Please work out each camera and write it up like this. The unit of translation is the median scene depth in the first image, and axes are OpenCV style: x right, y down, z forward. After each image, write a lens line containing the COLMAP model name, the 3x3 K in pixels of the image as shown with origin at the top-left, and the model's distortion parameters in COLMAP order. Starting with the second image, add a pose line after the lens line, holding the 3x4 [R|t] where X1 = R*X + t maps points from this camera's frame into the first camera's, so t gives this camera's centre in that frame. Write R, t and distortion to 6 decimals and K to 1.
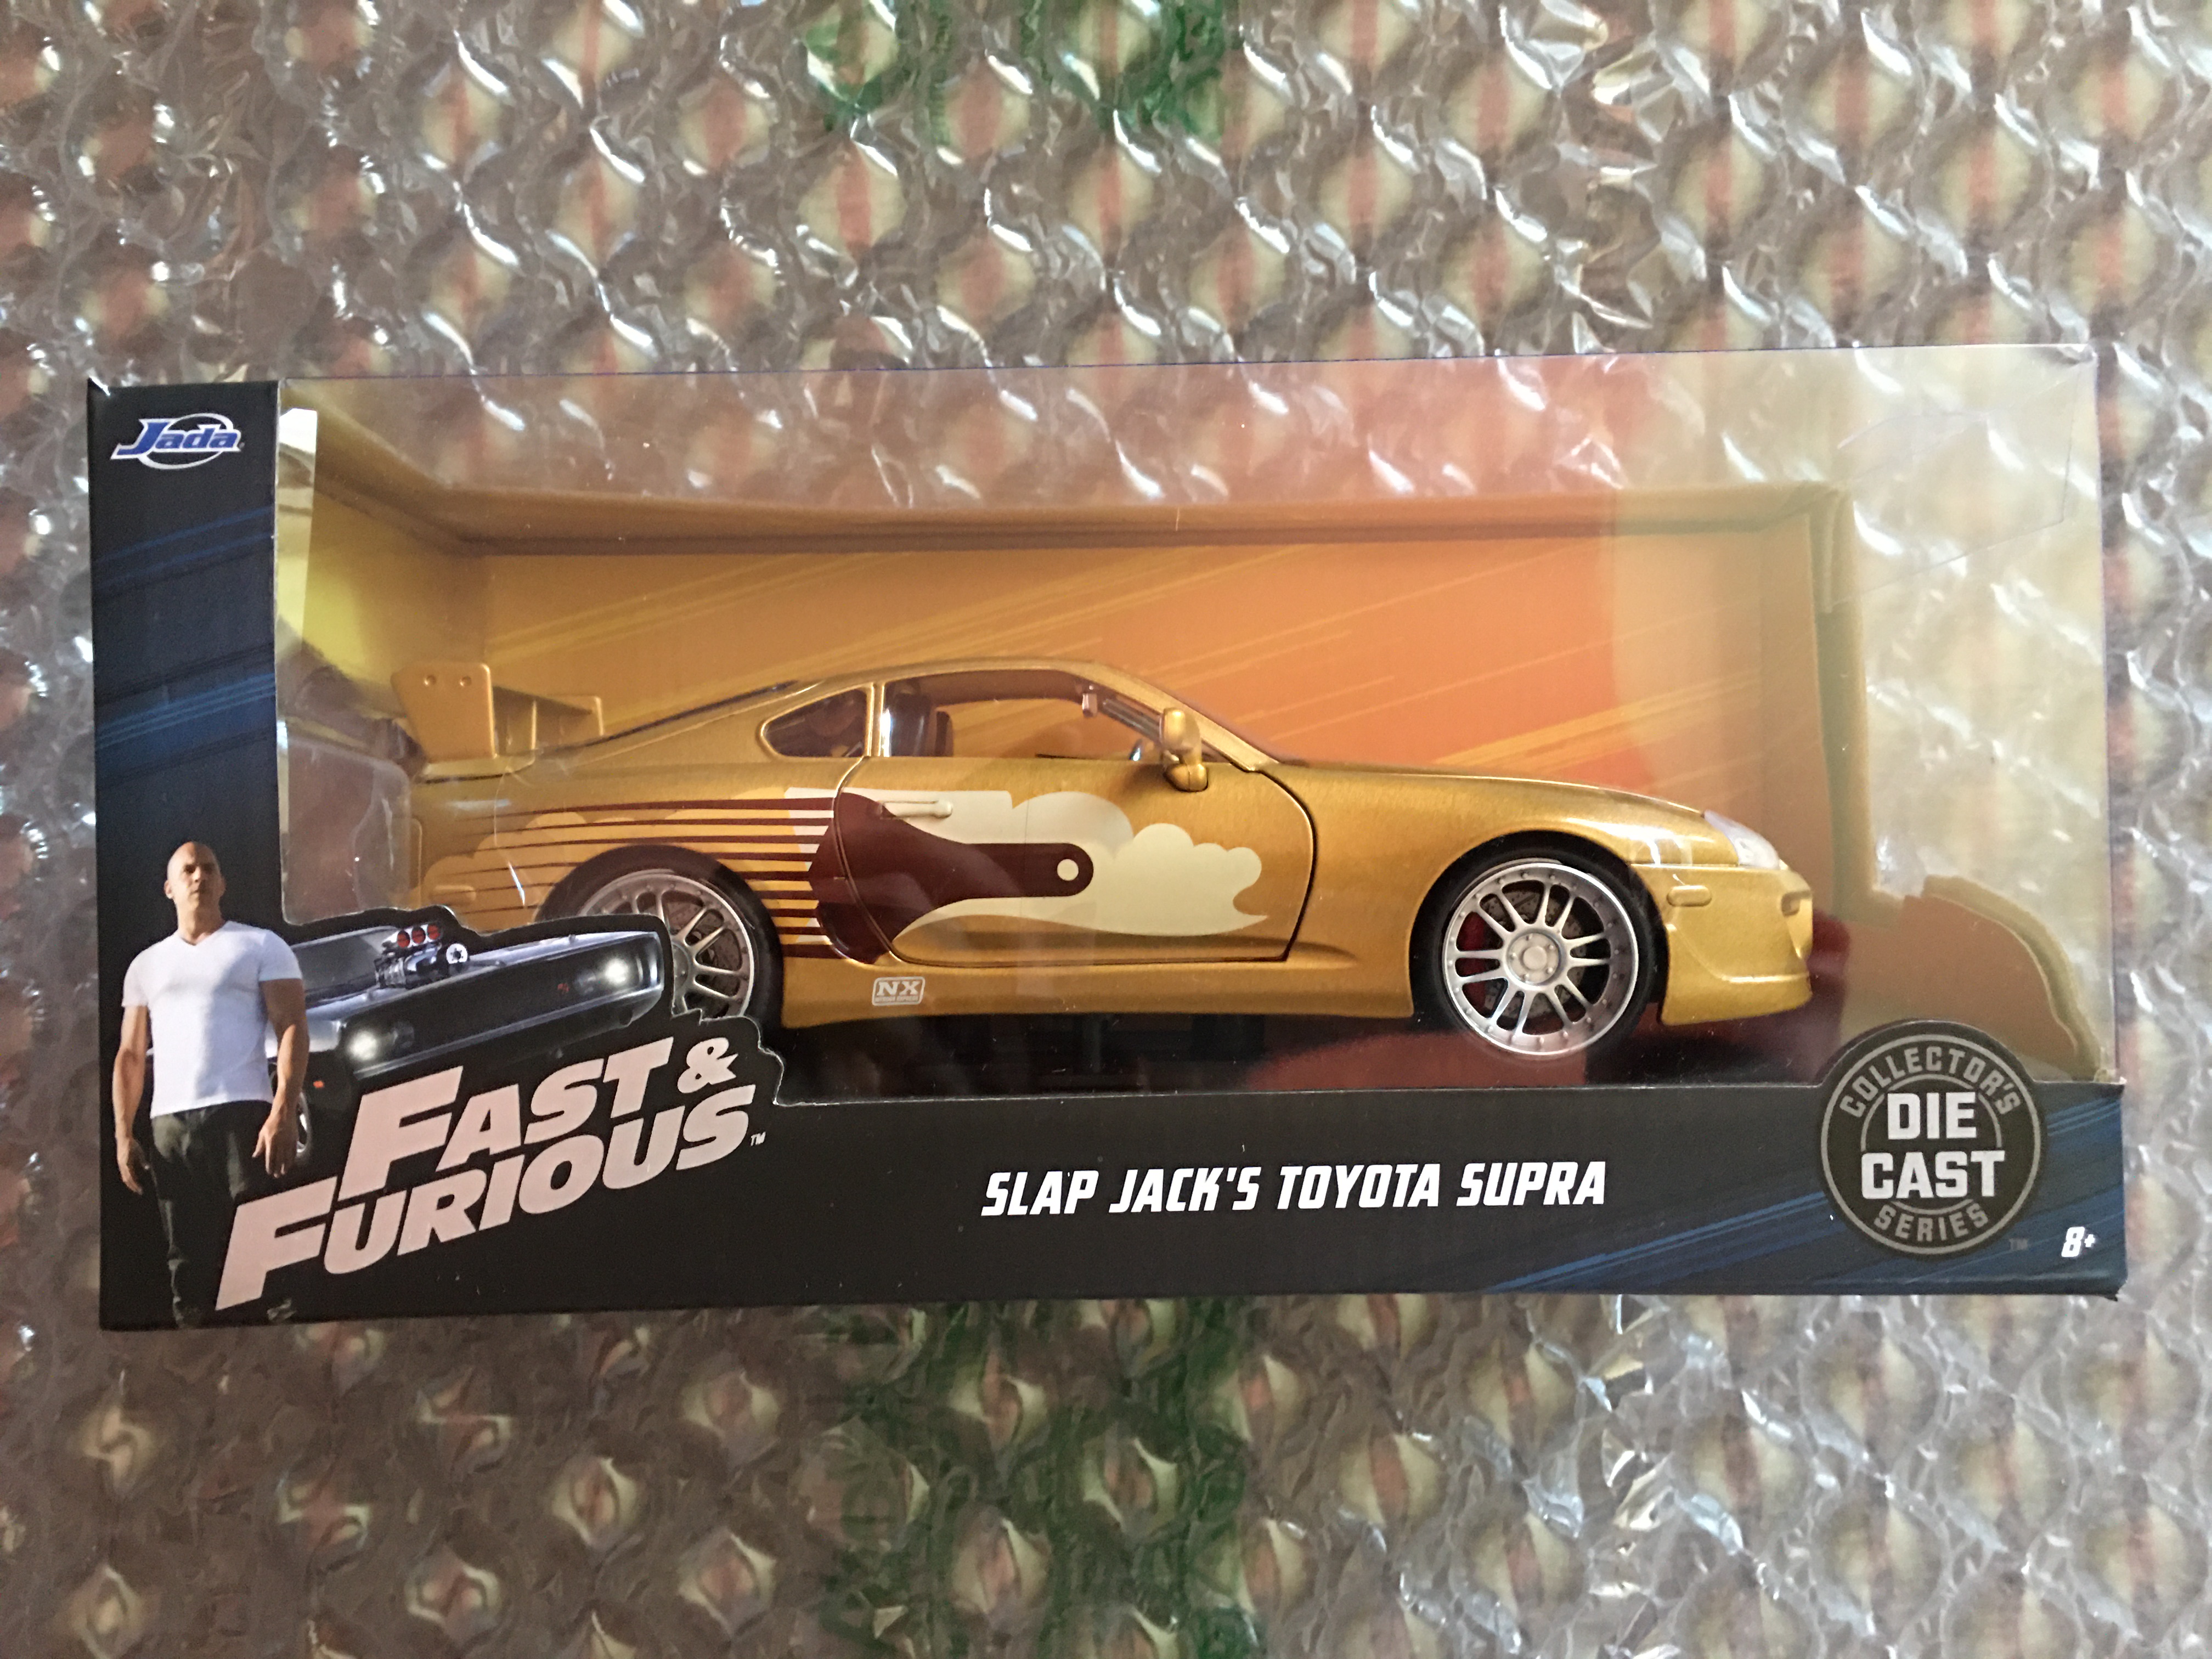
lens RADIAL K [[2008.8, 0, 1112.8], [0, 2008.8, 822.8], [0, 0, 1]] dist [0.051812, -0.107124]
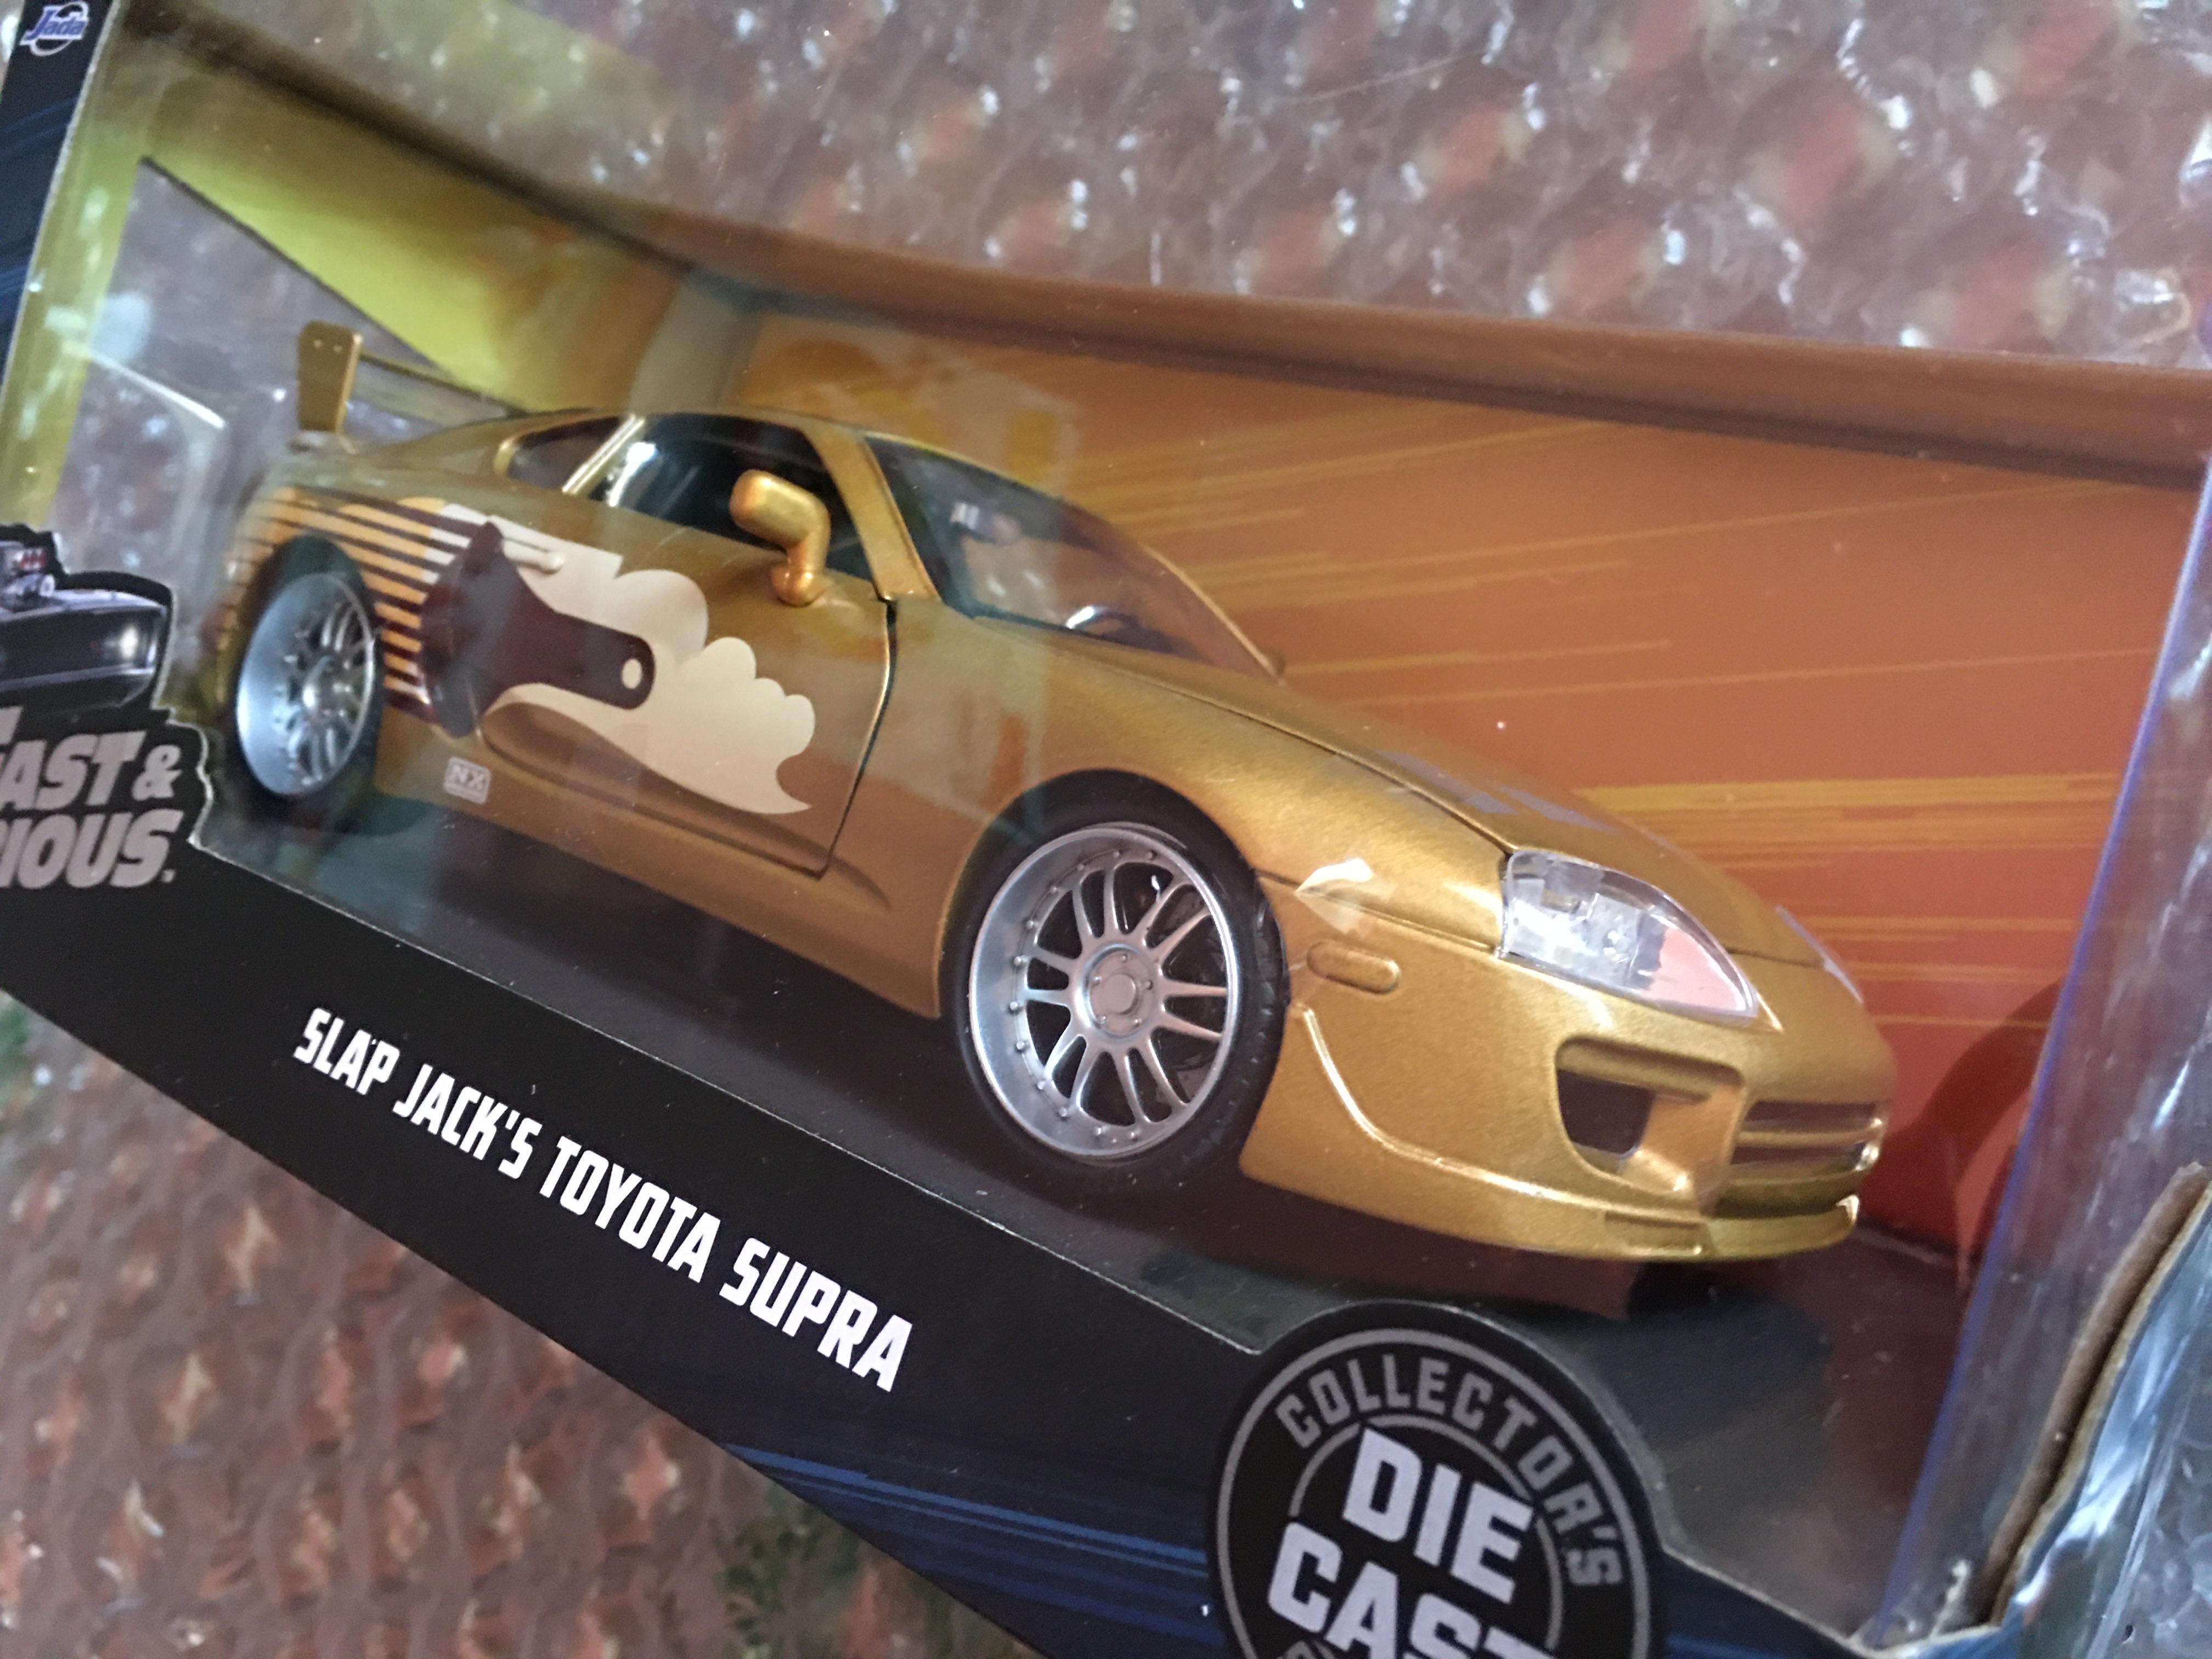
lens RADIAL K [[2008.8, 0, 1116.8], [0, 2008.8, 815.3], [0, 0, 1]] dist [0.051812, -0.107124]
pose [[0.759999, 0.252795, -0.598746, 0.567888], [-0.268098, 0.961162, 0.065508, -0.022421], [0.592052, 0.110737, 0.798256, 0.538381]]
